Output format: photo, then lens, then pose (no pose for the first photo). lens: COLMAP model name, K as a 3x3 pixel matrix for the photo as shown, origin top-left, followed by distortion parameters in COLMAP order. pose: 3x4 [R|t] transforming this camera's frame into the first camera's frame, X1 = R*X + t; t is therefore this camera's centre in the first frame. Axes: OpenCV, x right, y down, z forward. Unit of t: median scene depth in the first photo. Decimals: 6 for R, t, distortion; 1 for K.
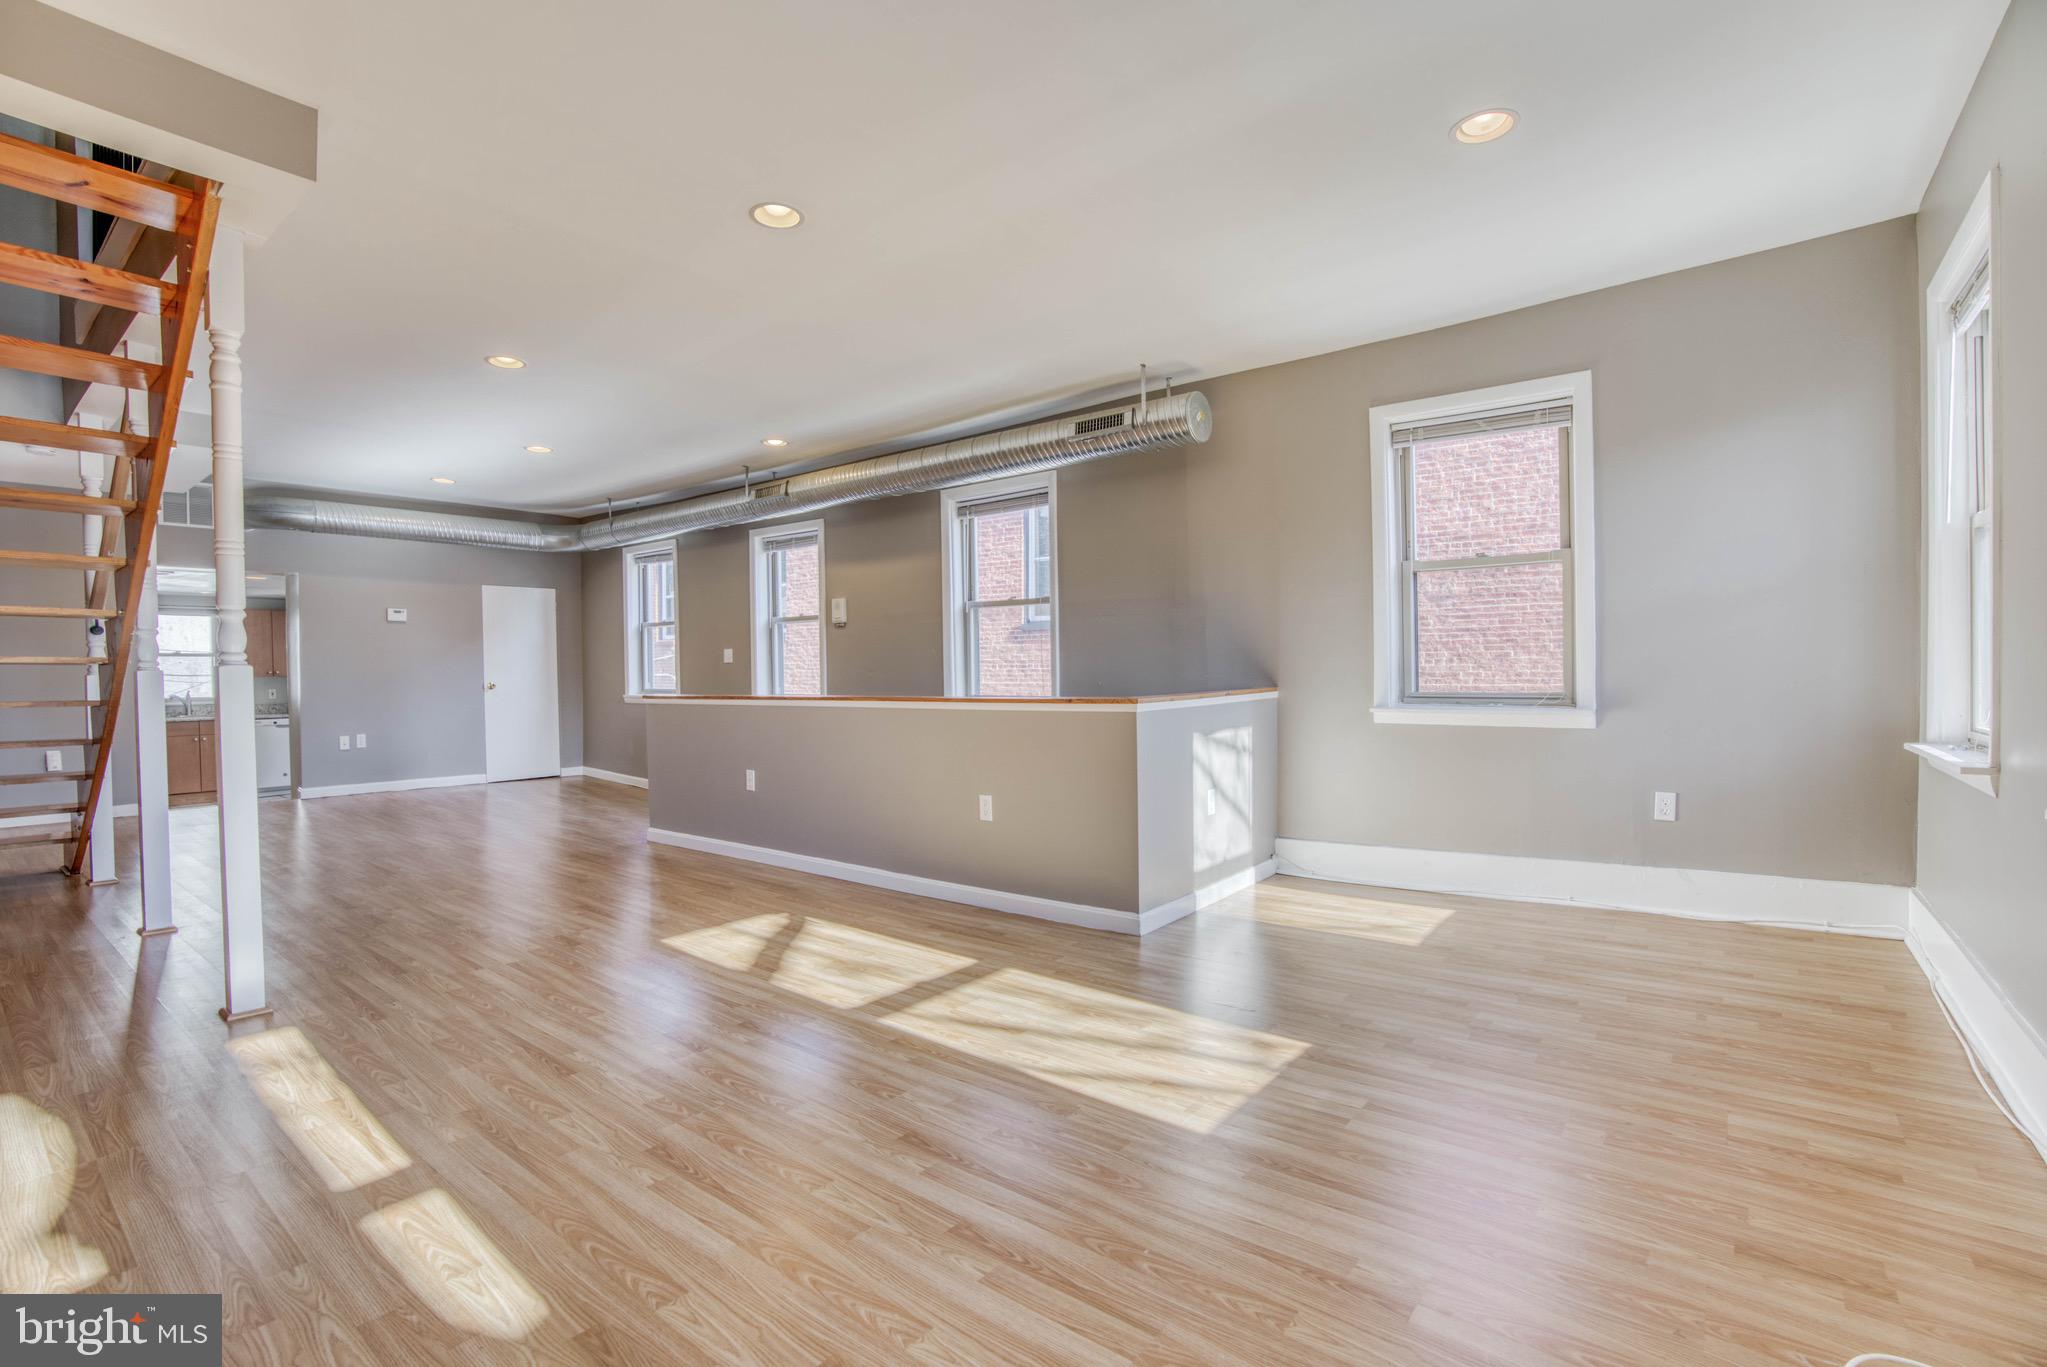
lens RADIAL K [[935.7, 0, 1004.5], [0, 935.7, 686.2], [0, 0, 1]] dist [-0.071613, 0.026718]
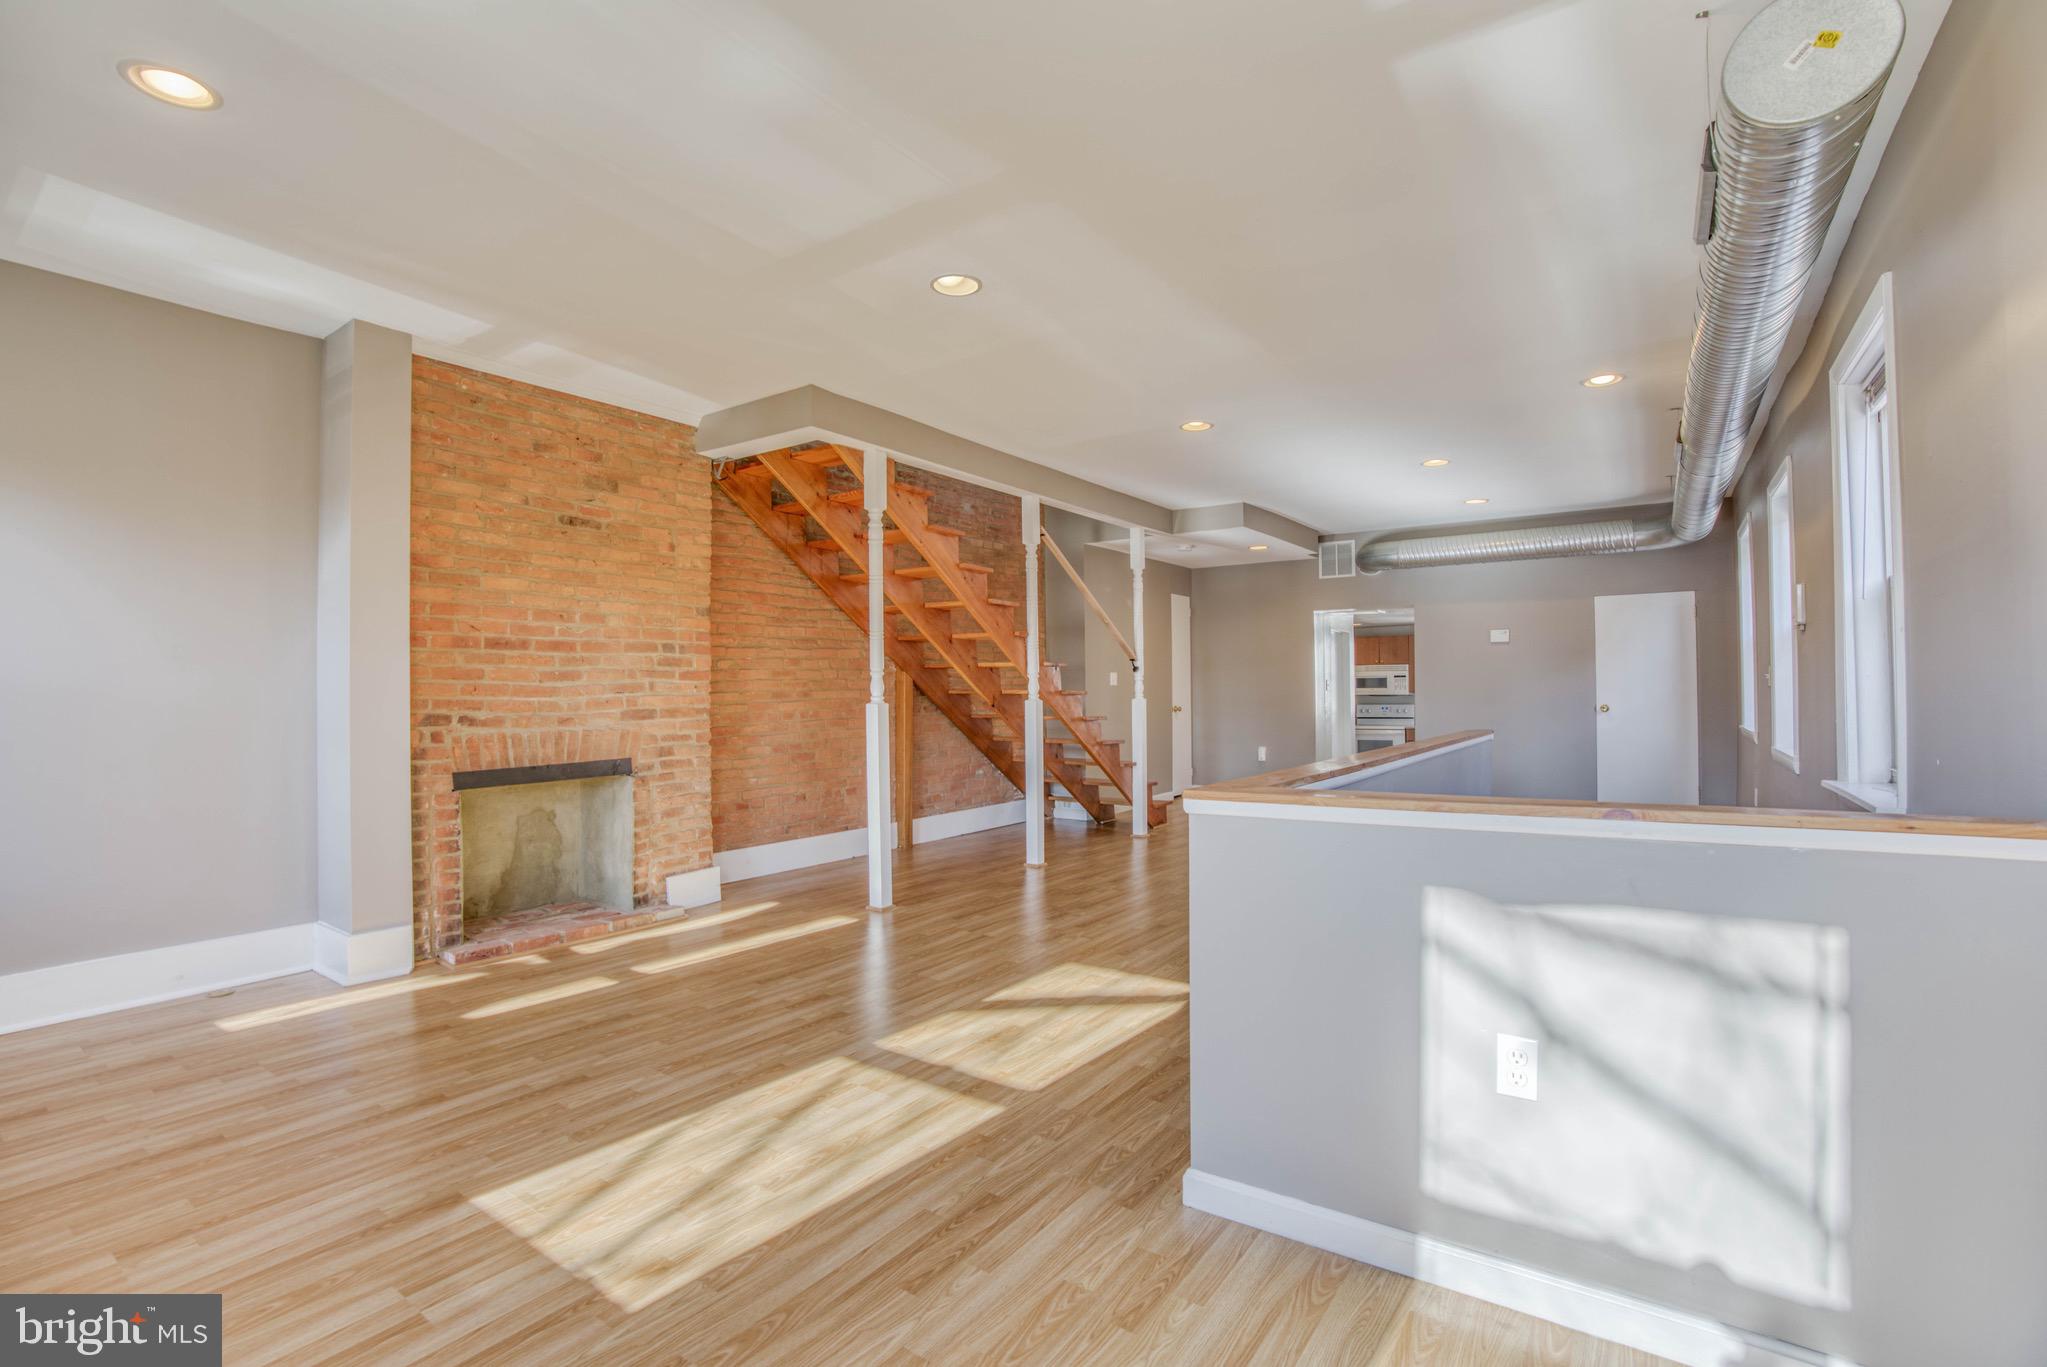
lens RADIAL K [[939.0, 0, 1004.1], [0, 939.0, 686.2], [0, 0, 1]] dist [-0.091210, 0.051486]
pose [[0.059229, 0.006819, -0.998221, 0.463089], [-0.009497, 0.999935, 0.006268, -0.034125], [0.998199, 0.009109, 0.059290, 0.566163]]
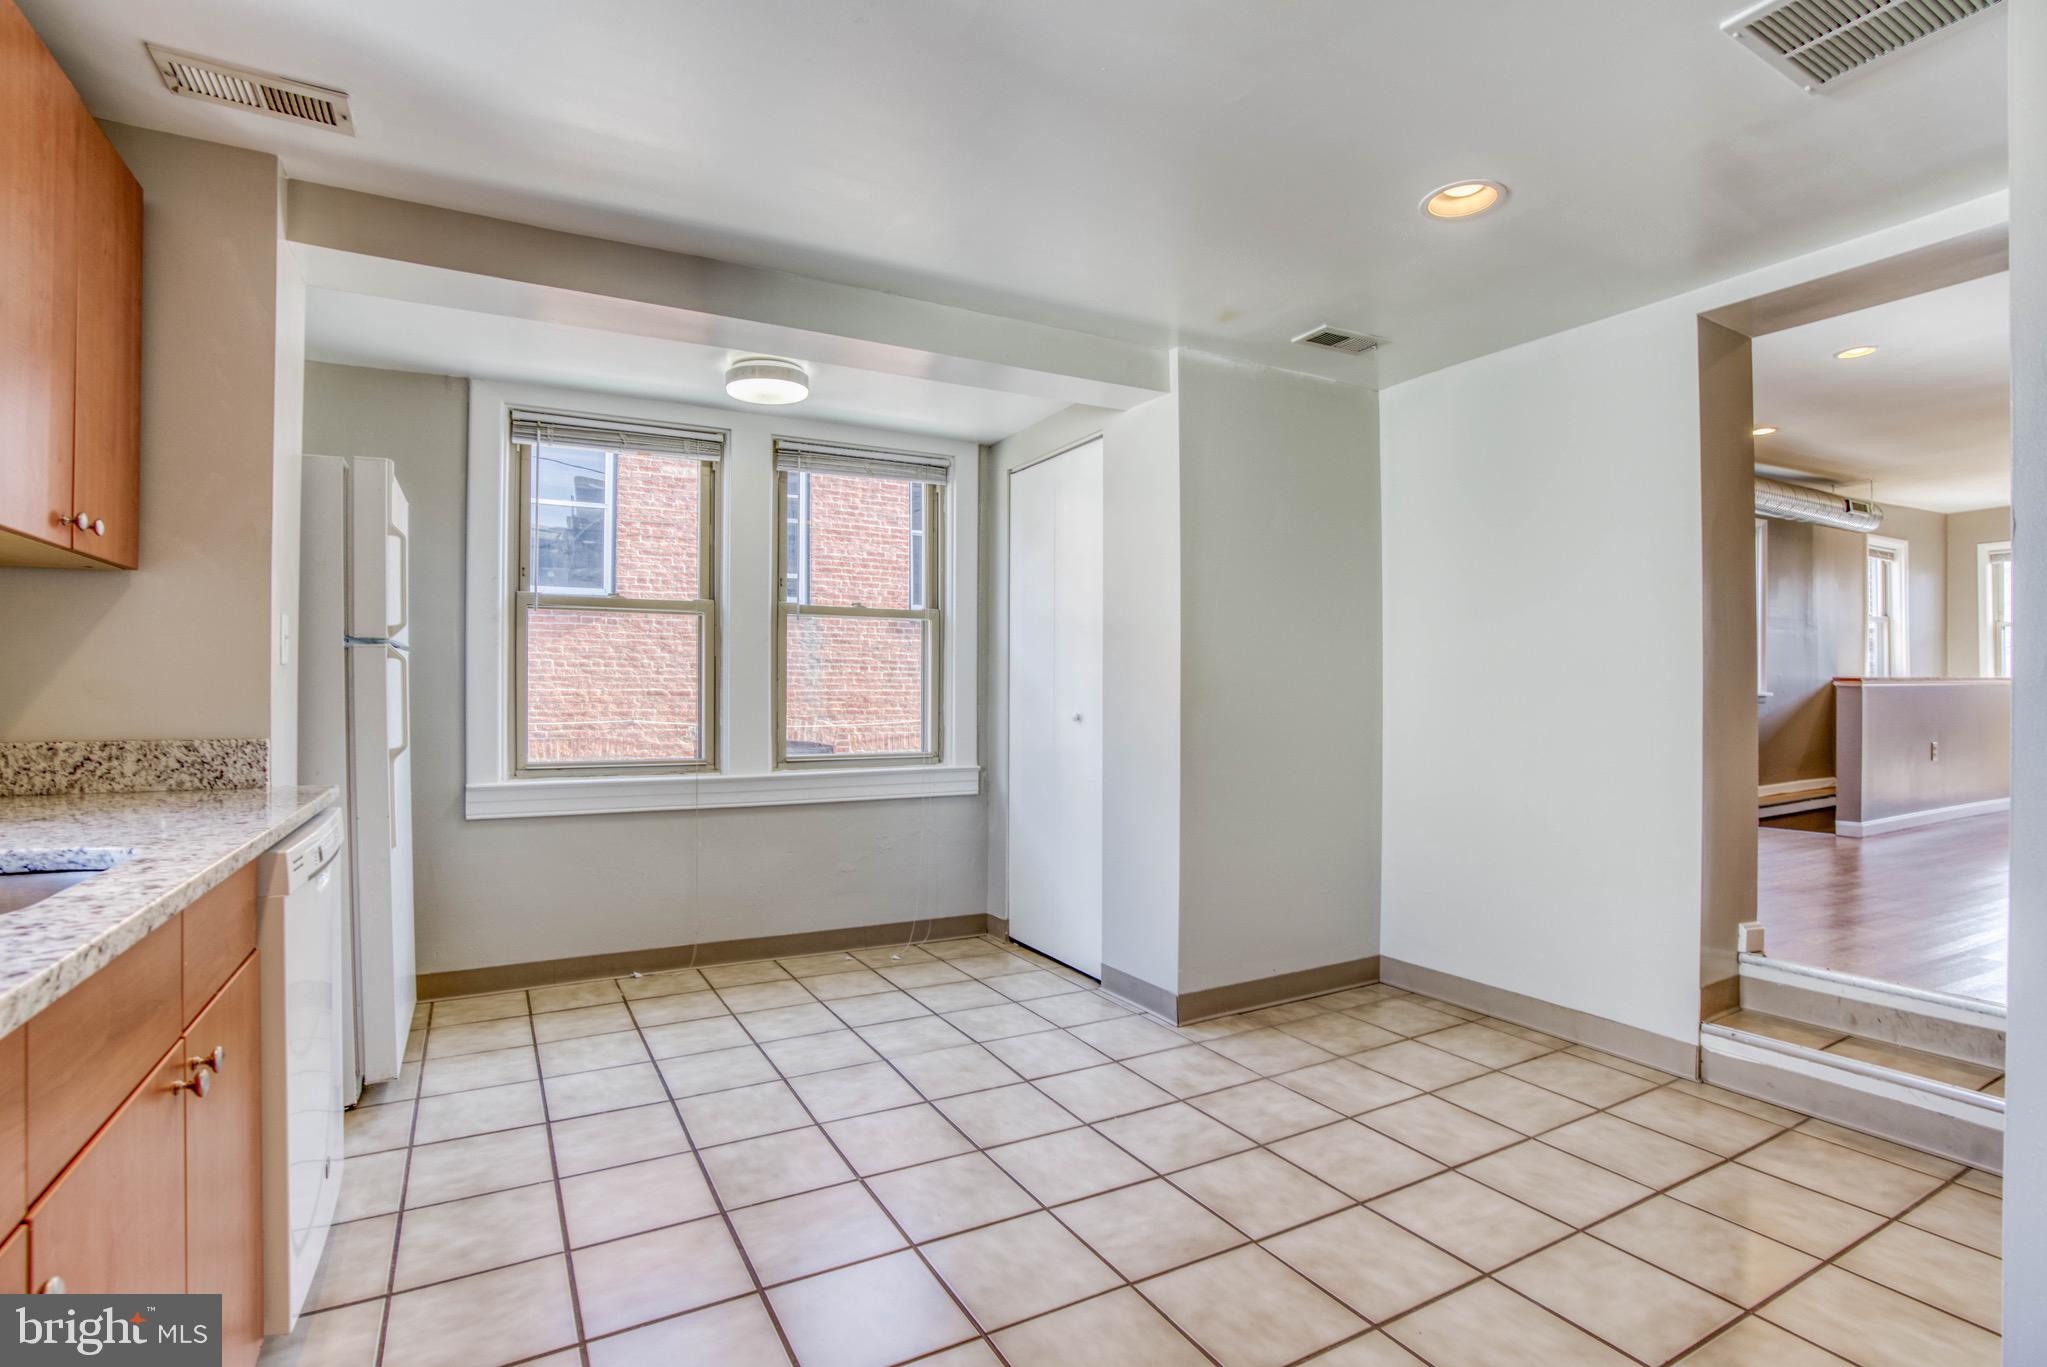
lens RADIAL K [[959.8, 0, 999.0], [0, 959.8, 693.3], [0, 0, 1]] dist [-0.066419, 0.022516]
pose [[0.396693, 0.007939, 0.917917, -1.677743], [0.012459, 0.999824, -0.014032, 0.029987], [-0.917867, 0.017002, 0.396525, 1.533602]]
